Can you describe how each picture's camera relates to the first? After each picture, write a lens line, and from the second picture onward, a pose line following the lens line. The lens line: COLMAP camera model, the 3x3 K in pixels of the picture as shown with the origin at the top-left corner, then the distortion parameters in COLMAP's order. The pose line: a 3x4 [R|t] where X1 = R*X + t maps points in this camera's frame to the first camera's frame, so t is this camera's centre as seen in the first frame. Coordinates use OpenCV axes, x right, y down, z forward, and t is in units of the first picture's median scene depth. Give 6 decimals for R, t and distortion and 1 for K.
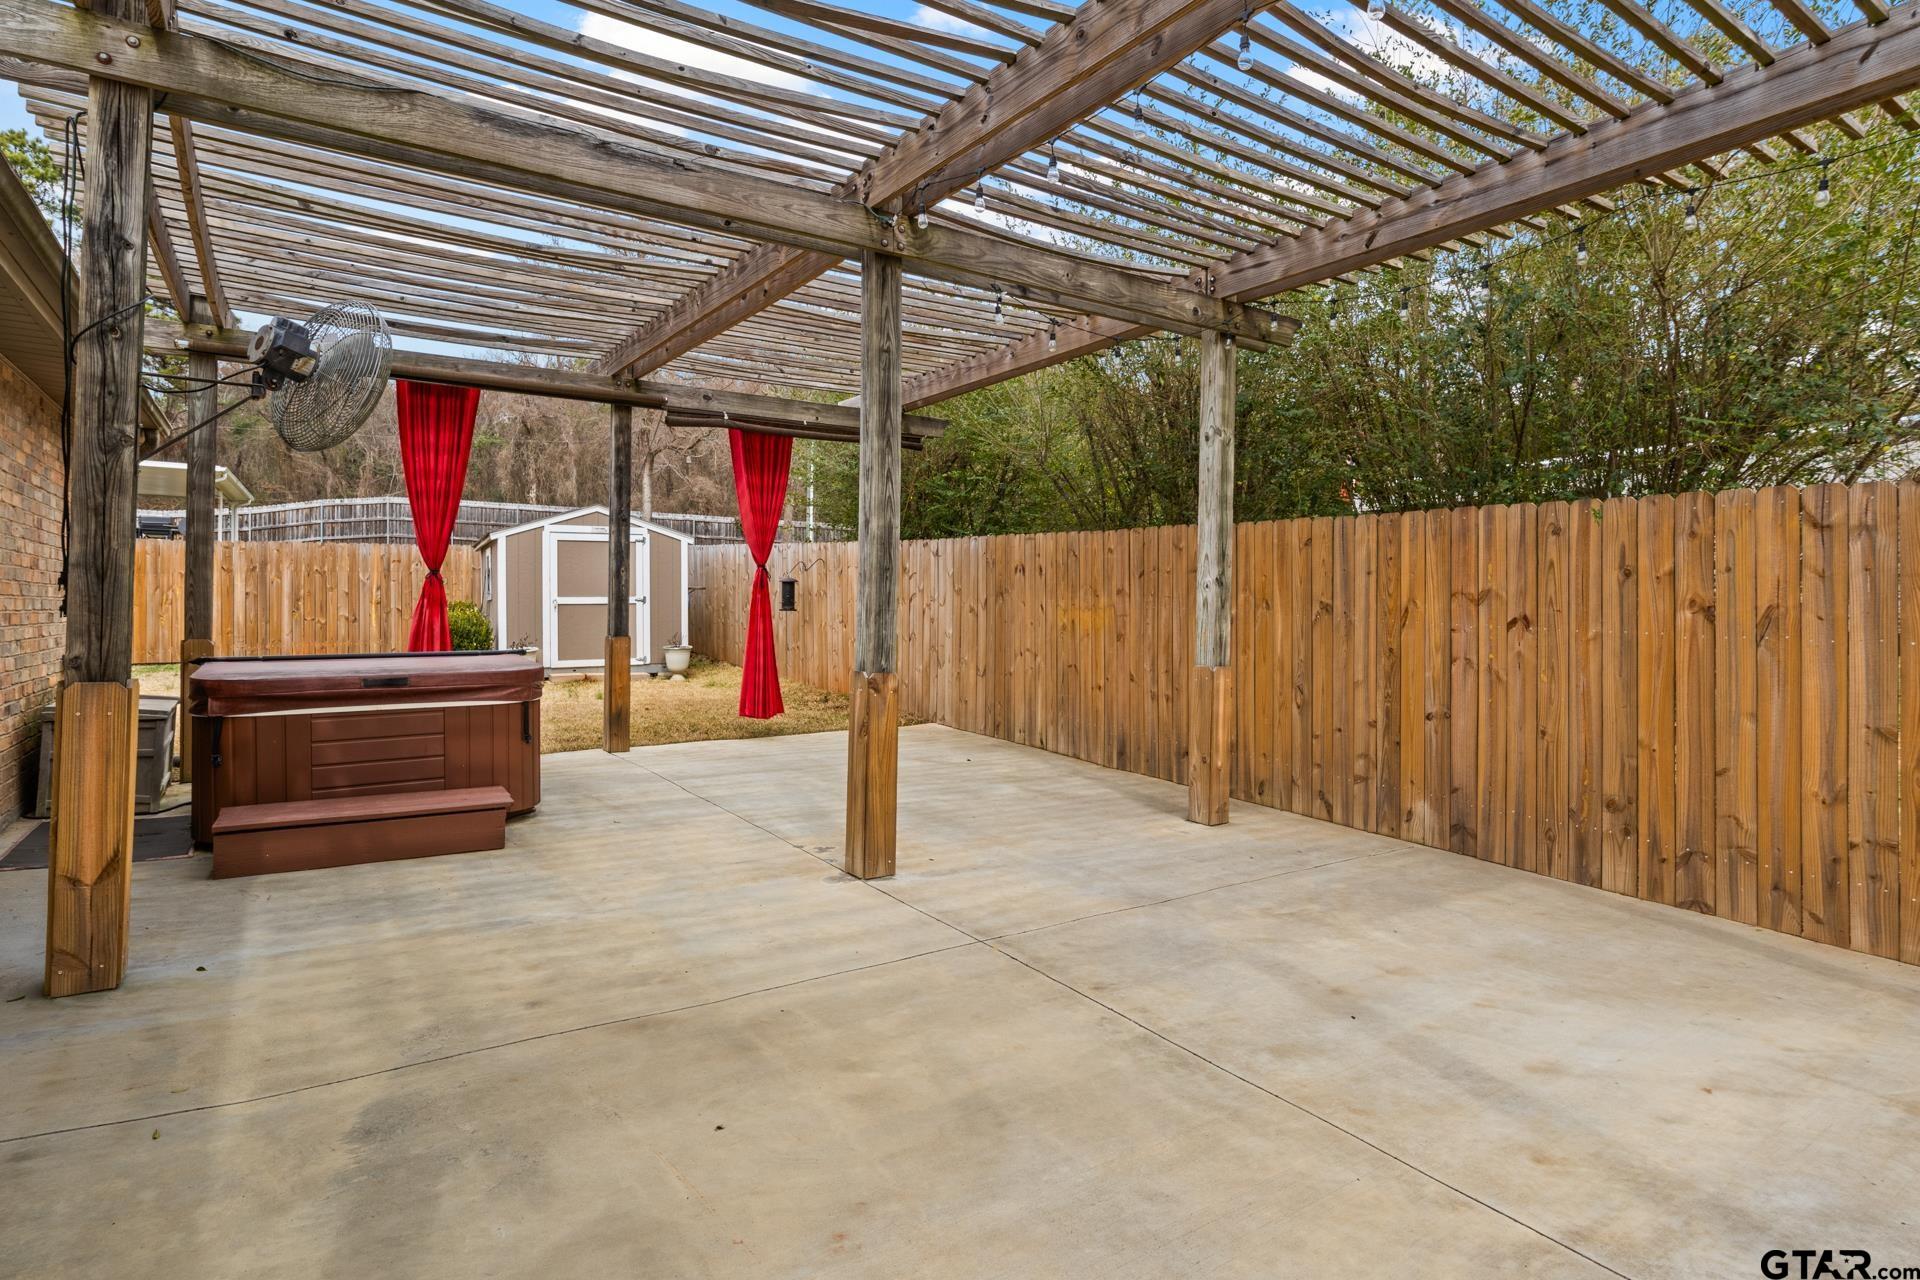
lens RADIAL K [[977.0, 0, 933.0], [0, 977.0, 607.8], [0, 0, 1]] dist [-0.006911, -0.001304]
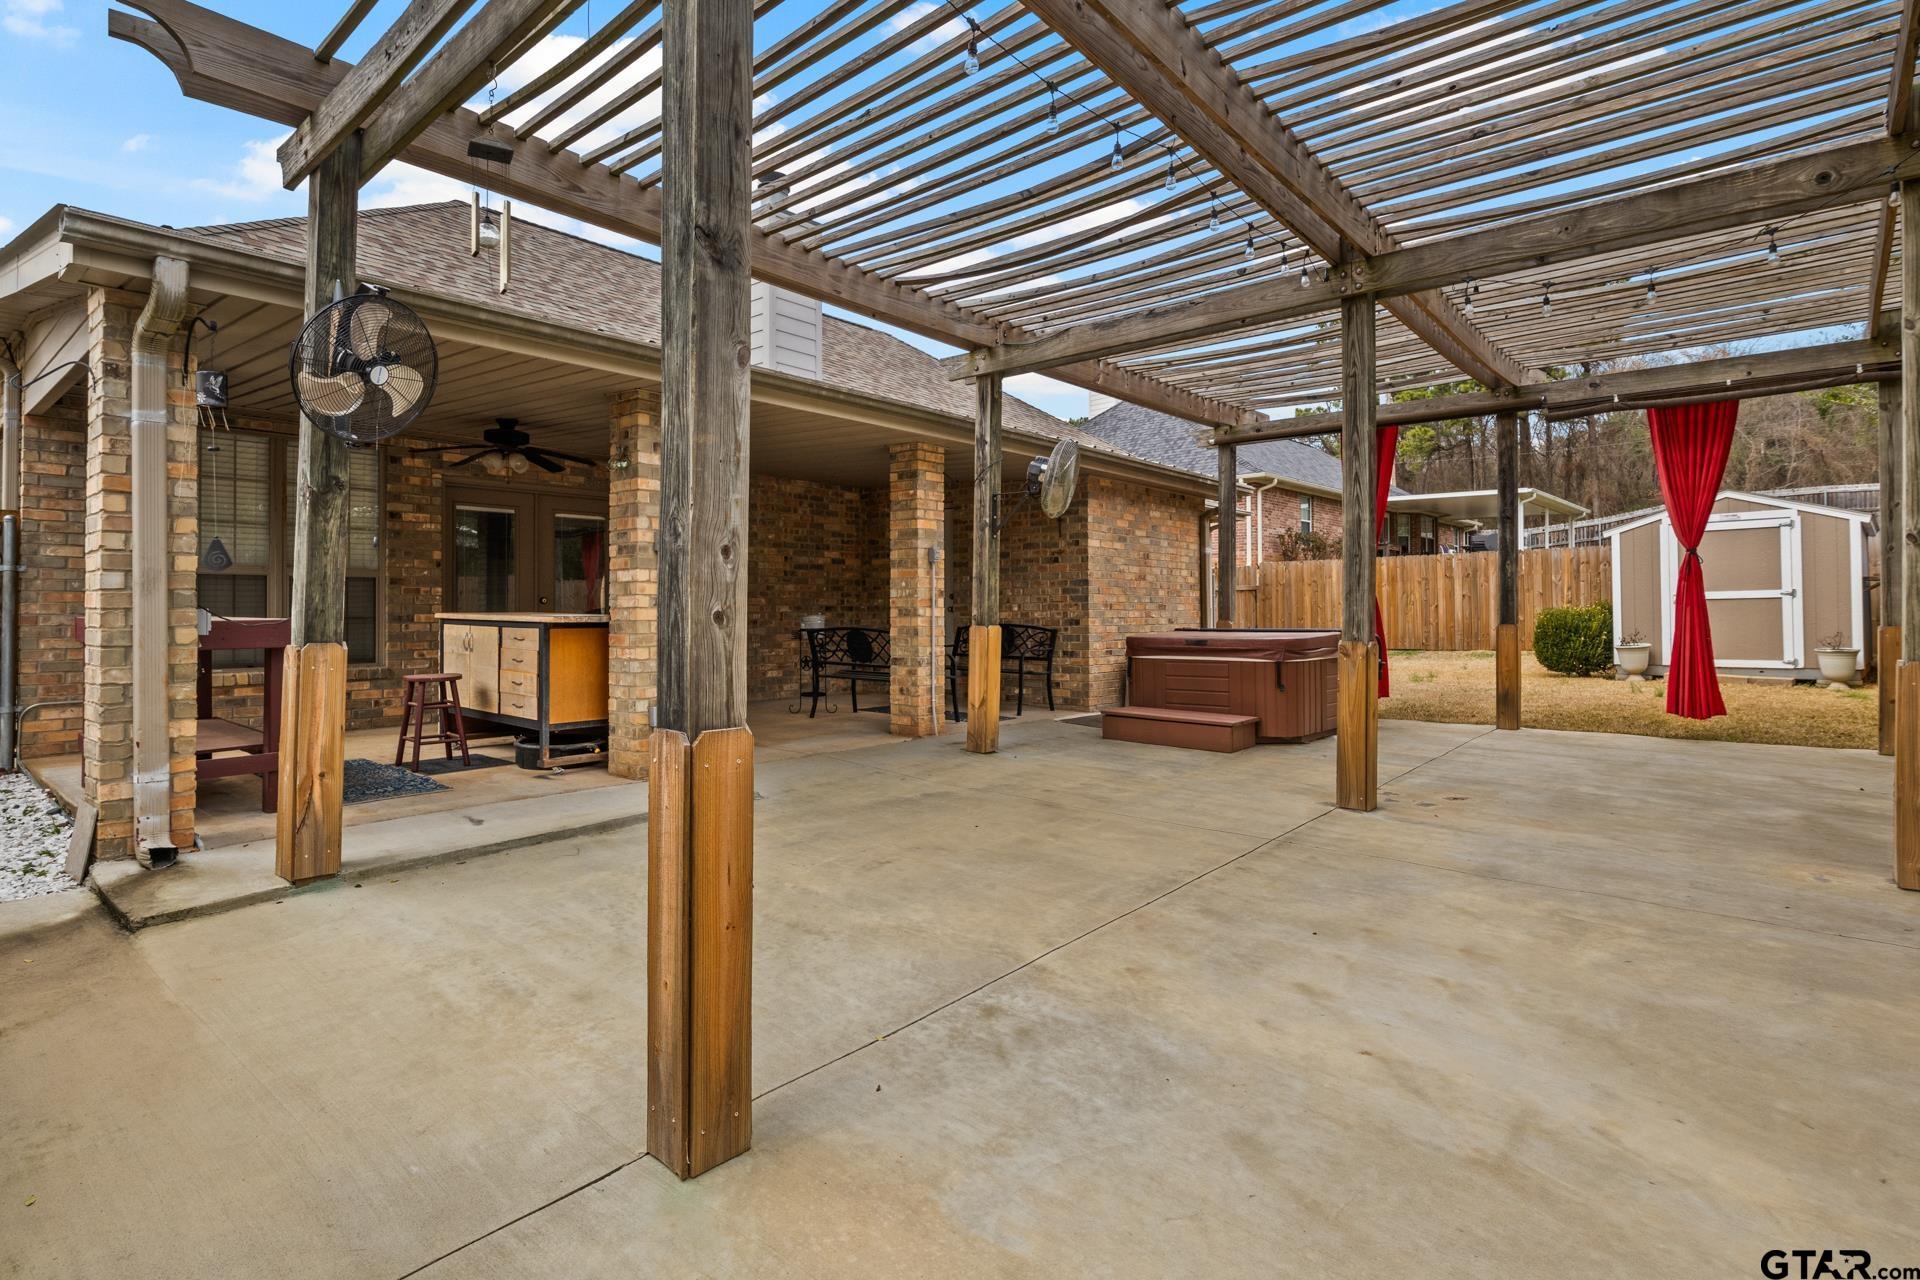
lens RADIAL K [[977.0, 0, 959.3], [0, 977.0, 627.1], [0, 0, 1]] dist [-0.006911, -0.001304]
pose [[0.256647, 0.009953, -0.966454, 1.314918], [0.000931, 0.999944, 0.010545, 0.046798], [0.966505, -0.003606, 0.256623, 0.285073]]
